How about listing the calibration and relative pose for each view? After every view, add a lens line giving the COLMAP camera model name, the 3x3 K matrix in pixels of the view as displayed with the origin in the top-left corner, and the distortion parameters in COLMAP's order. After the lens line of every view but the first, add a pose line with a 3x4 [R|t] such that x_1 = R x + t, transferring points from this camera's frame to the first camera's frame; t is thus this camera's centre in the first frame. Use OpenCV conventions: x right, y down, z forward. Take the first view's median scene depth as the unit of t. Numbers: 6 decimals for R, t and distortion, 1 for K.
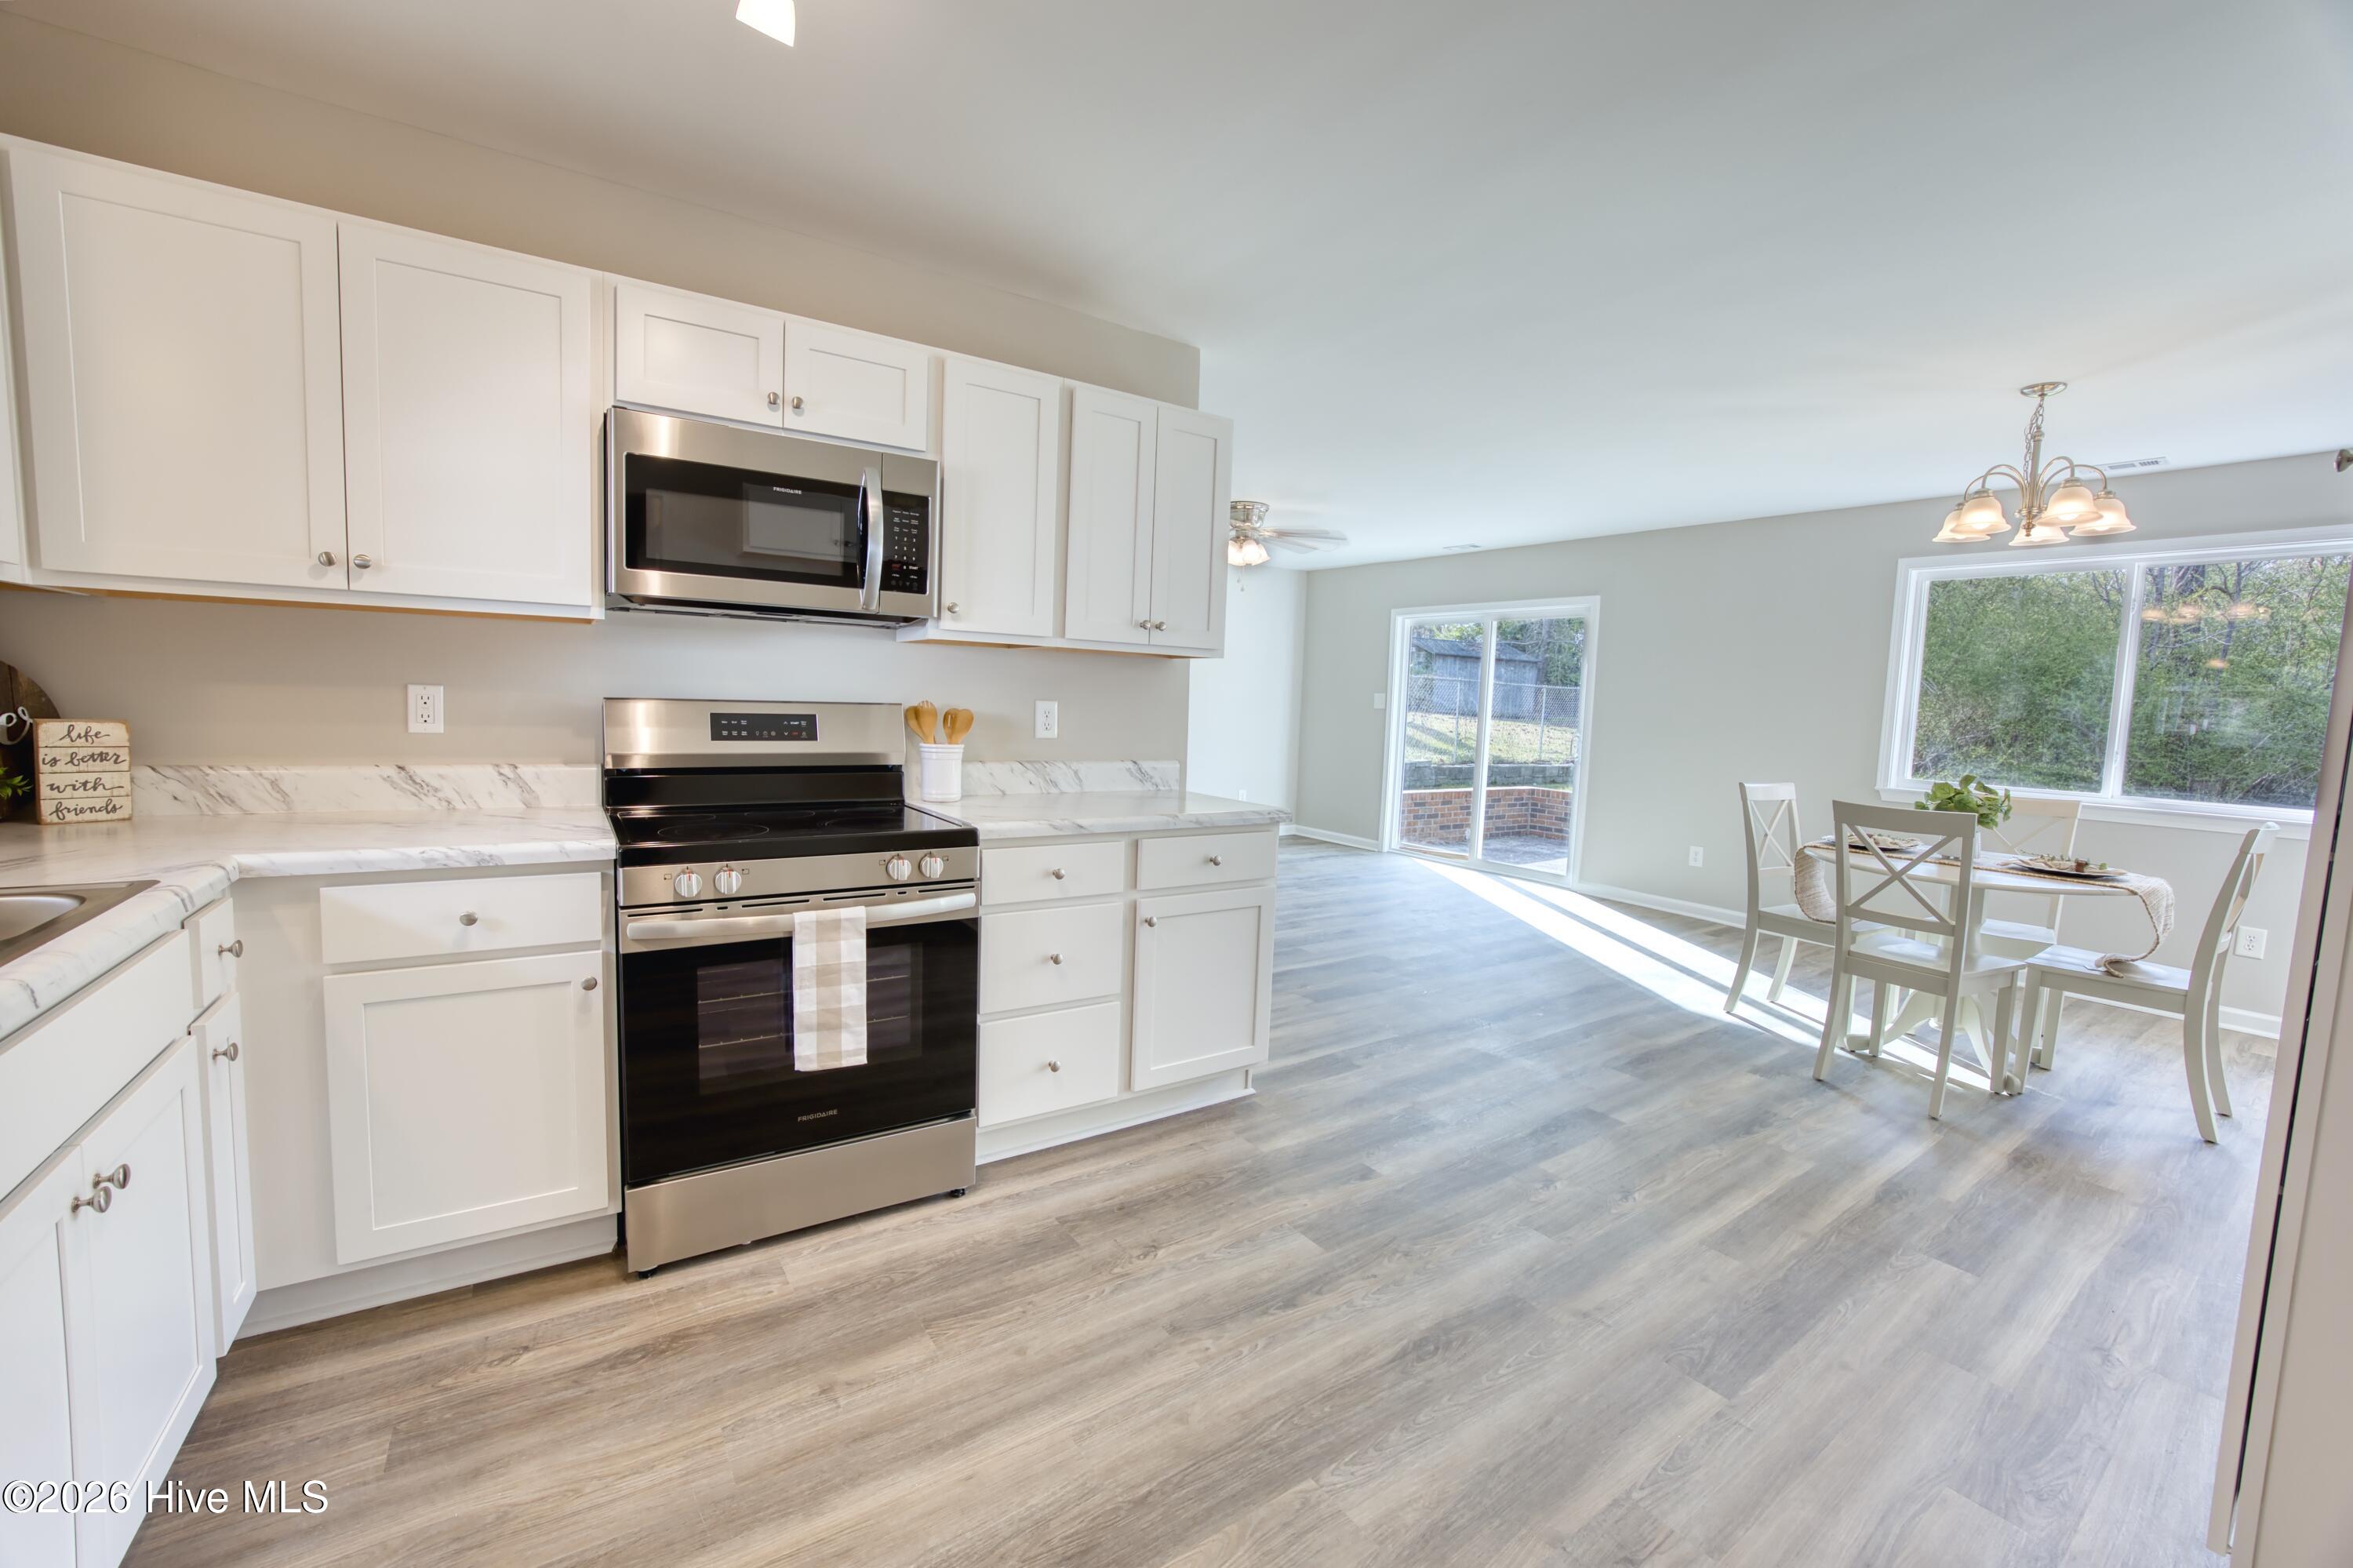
lens RADIAL K [[958.6, 0, 1171.7], [0, 958.6, 764.9], [0, 0, 1]] dist [-0.021719, 0.000902]
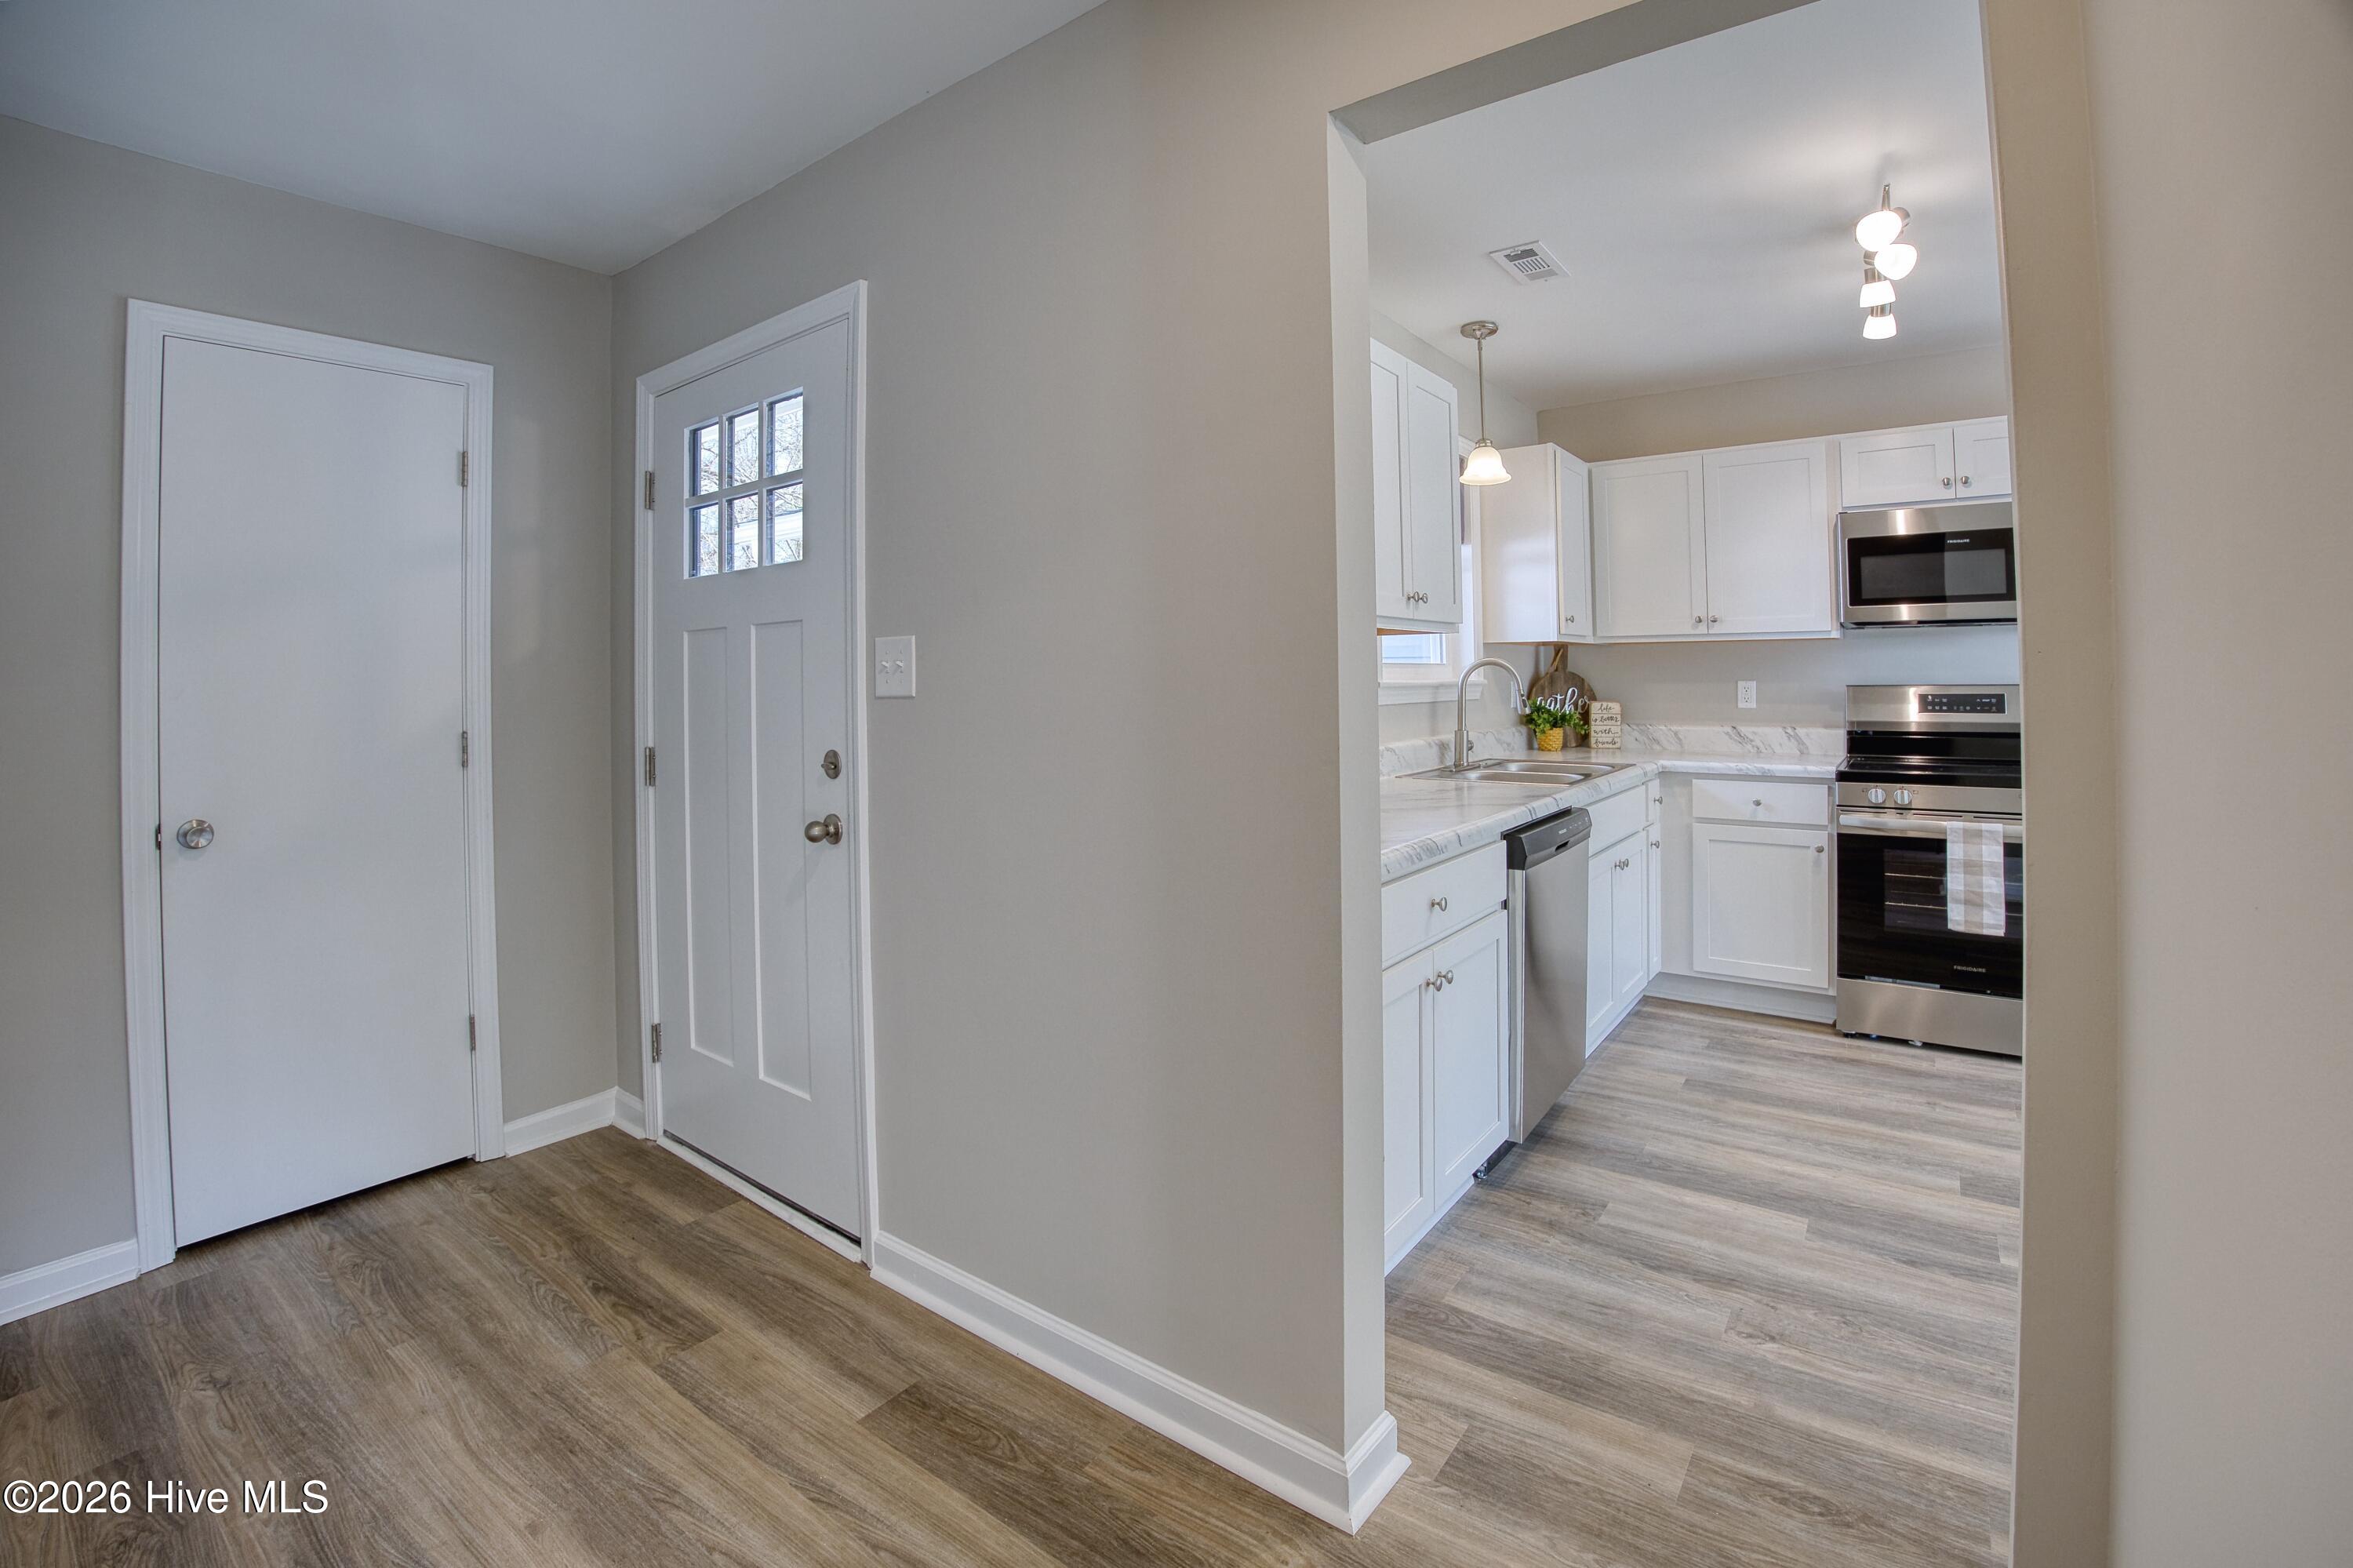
lens RADIAL K [[1018.8, 0, 1163.6], [0, 1018.8, 681.1], [0, 0, 1]] dist [-0.054399, 0.001148]
pose [[0.328447, -0.036691, -0.943810, 0.669260], [-0.047317, 0.997351, -0.055239, 0.075936], [0.943336, 0.062801, 0.325841, -0.691601]]
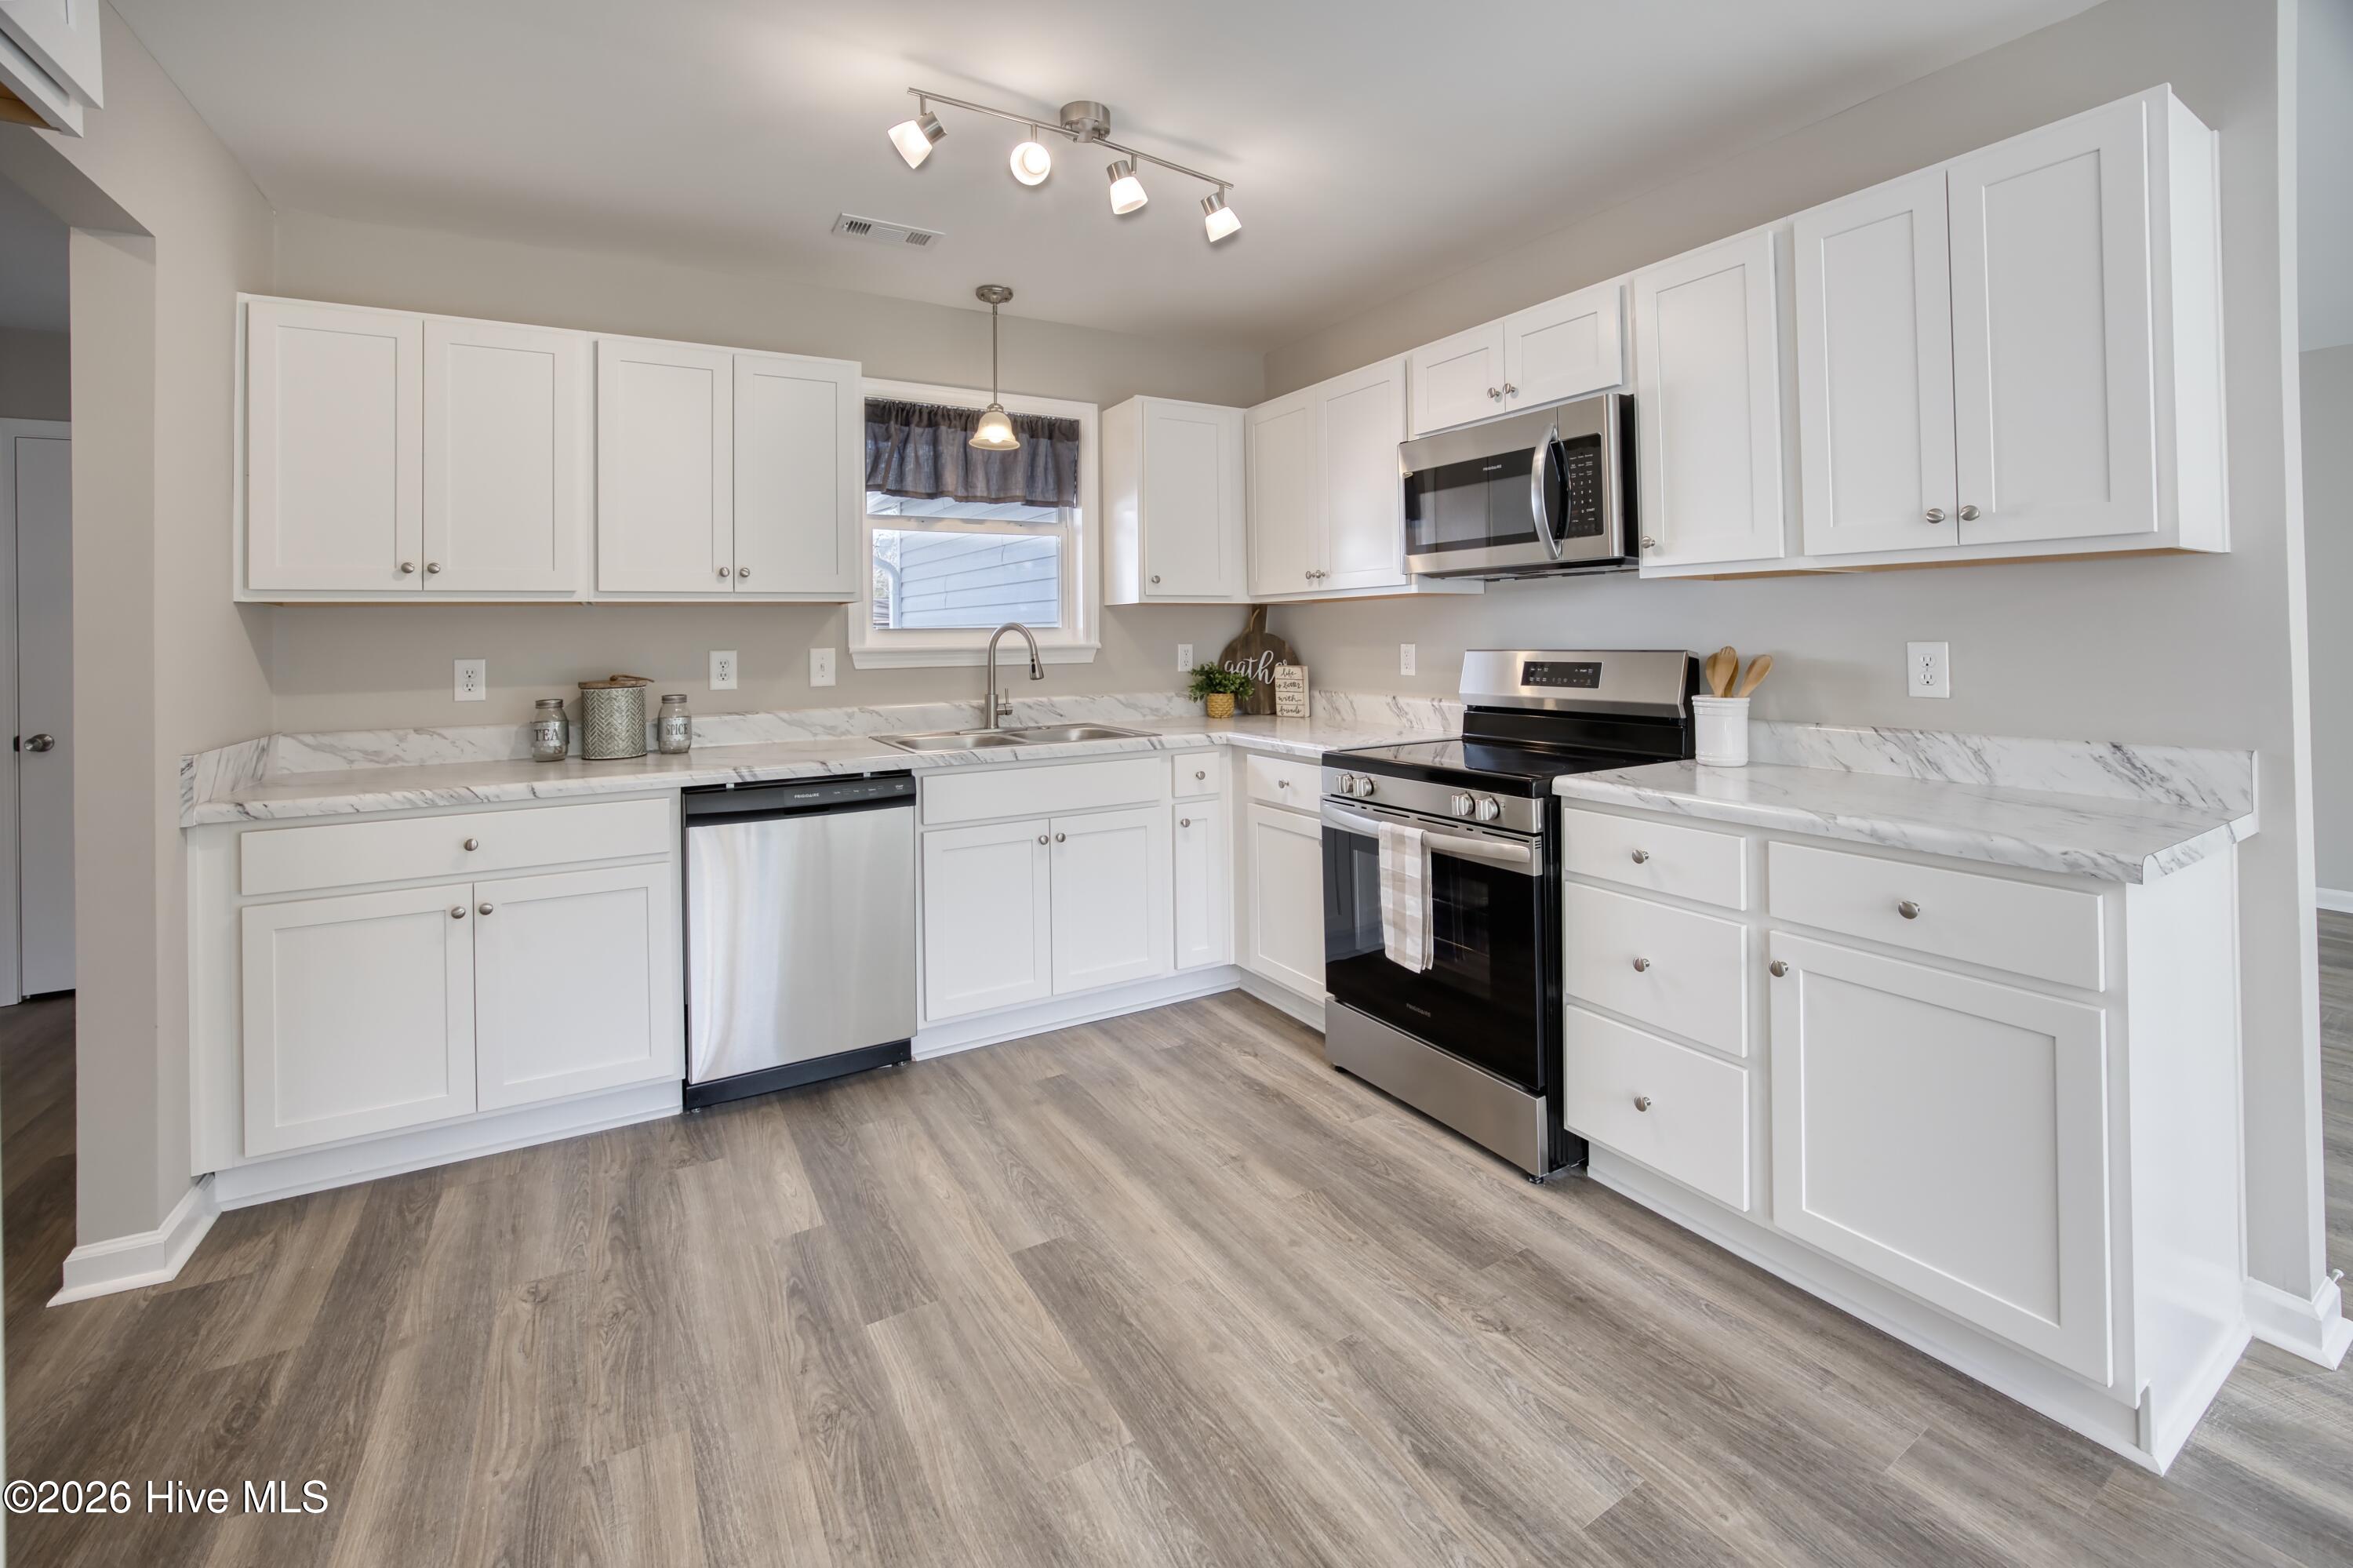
lens RADIAL K [[979.9, 0, 1179.8], [0, 979.9, 621.7], [0, 0, 1]] dist [-0.025336, 0.000102]
pose [[-0.054225, -0.060846, -0.996673, 0.862856], [-0.072872, 0.995721, -0.056823, -0.006157], [0.995866, 0.069549, -0.058427, 0.782913]]
